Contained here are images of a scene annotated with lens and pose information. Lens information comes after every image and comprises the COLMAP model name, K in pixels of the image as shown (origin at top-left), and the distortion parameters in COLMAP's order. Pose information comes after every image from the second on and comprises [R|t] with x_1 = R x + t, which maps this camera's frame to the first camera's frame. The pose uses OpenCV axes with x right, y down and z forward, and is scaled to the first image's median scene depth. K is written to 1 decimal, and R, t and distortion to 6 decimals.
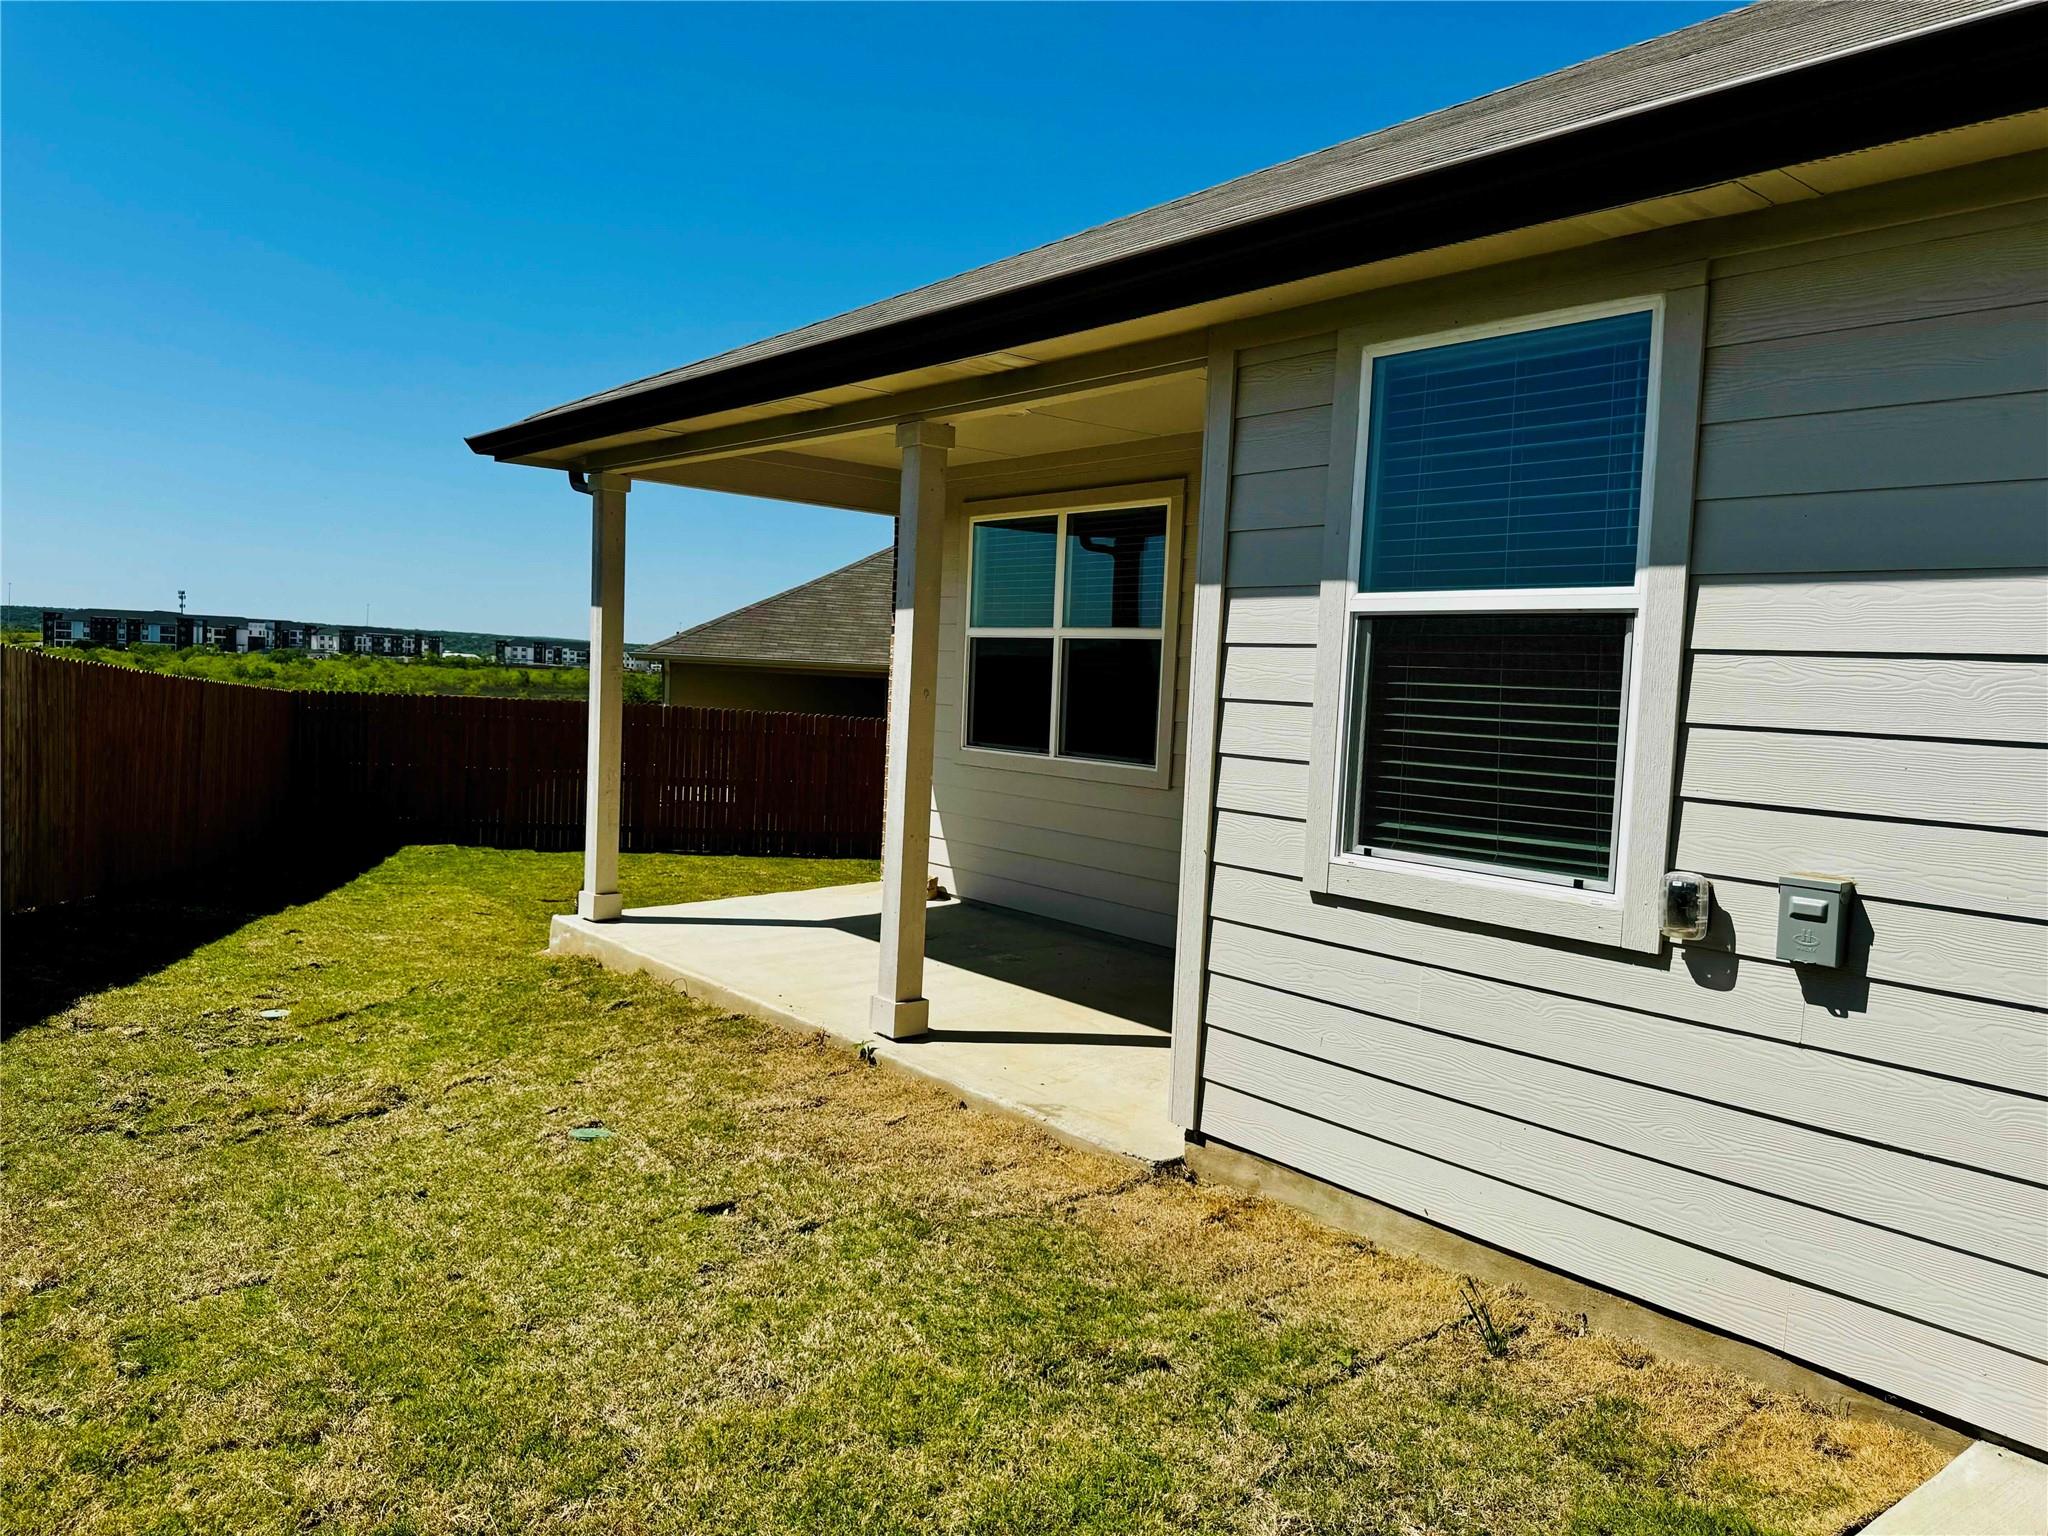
lens RADIAL K [[1425.5, 0, 1014.9], [0, 1425.5, 770.1], [0, 0, 1]] dist [0.120428, -0.189978]
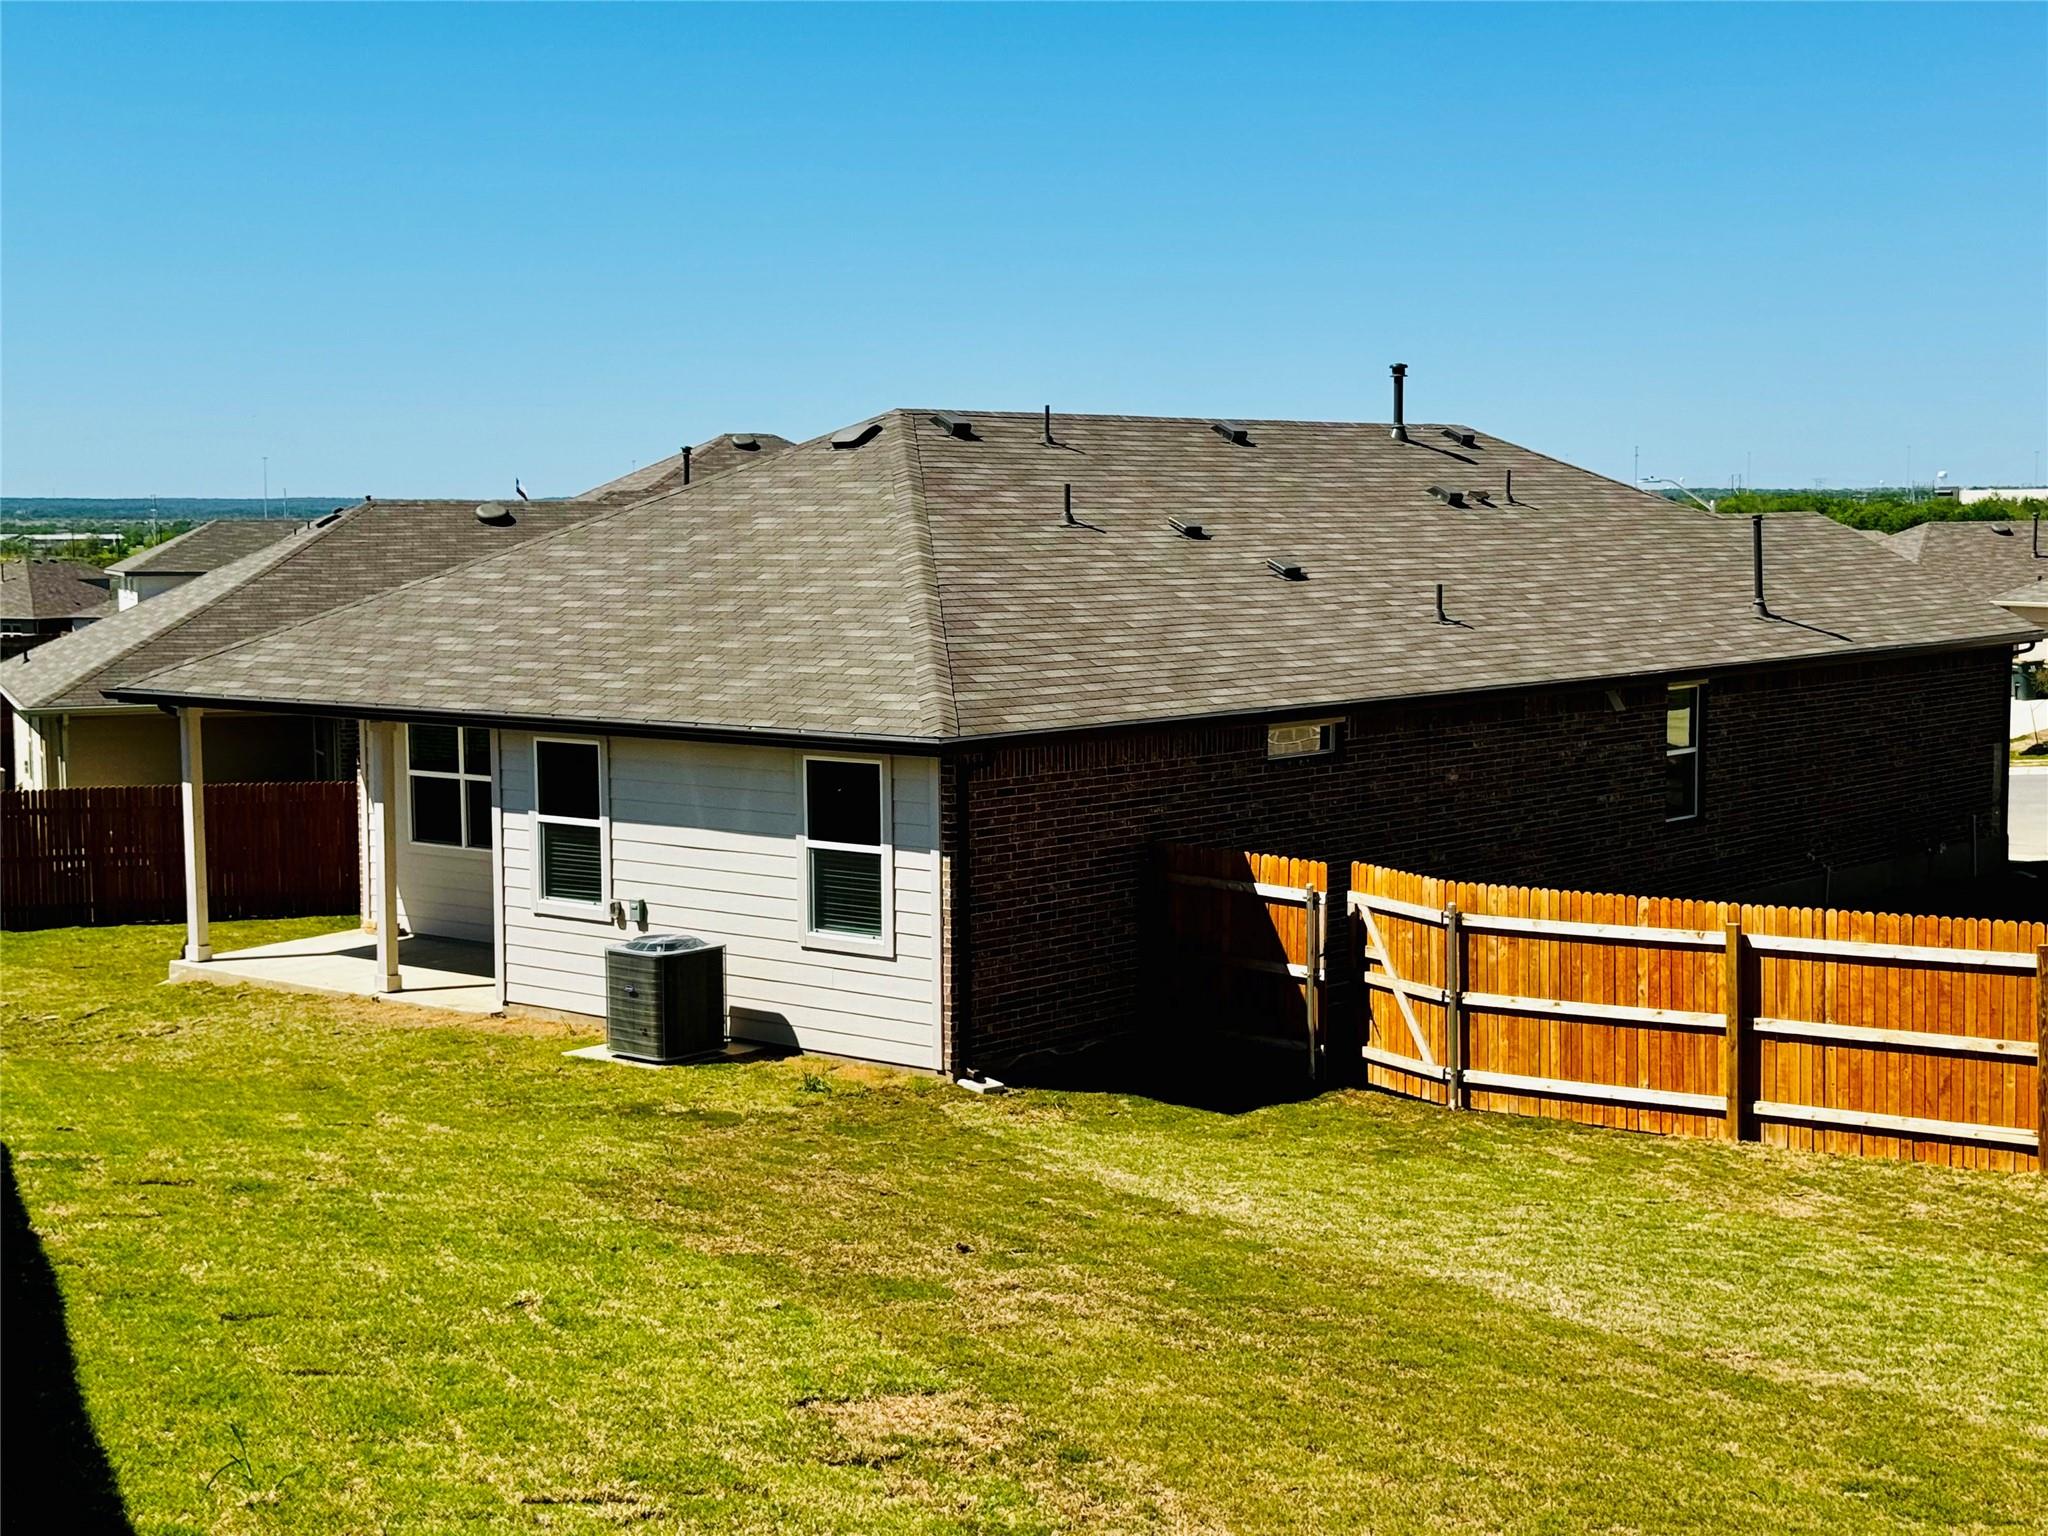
lens RADIAL K [[2846.6, 0, 1024.0], [0, 2846.6, 768.0], [0, 0, 1]] dist [0.193162, -0.297075]
pose [[0.983187, -0.065649, 0.170390, 0.138053], [0.061708, 0.997692, 0.028330, -0.207960], [-0.171857, -0.017339, 0.984969, -3.266366]]
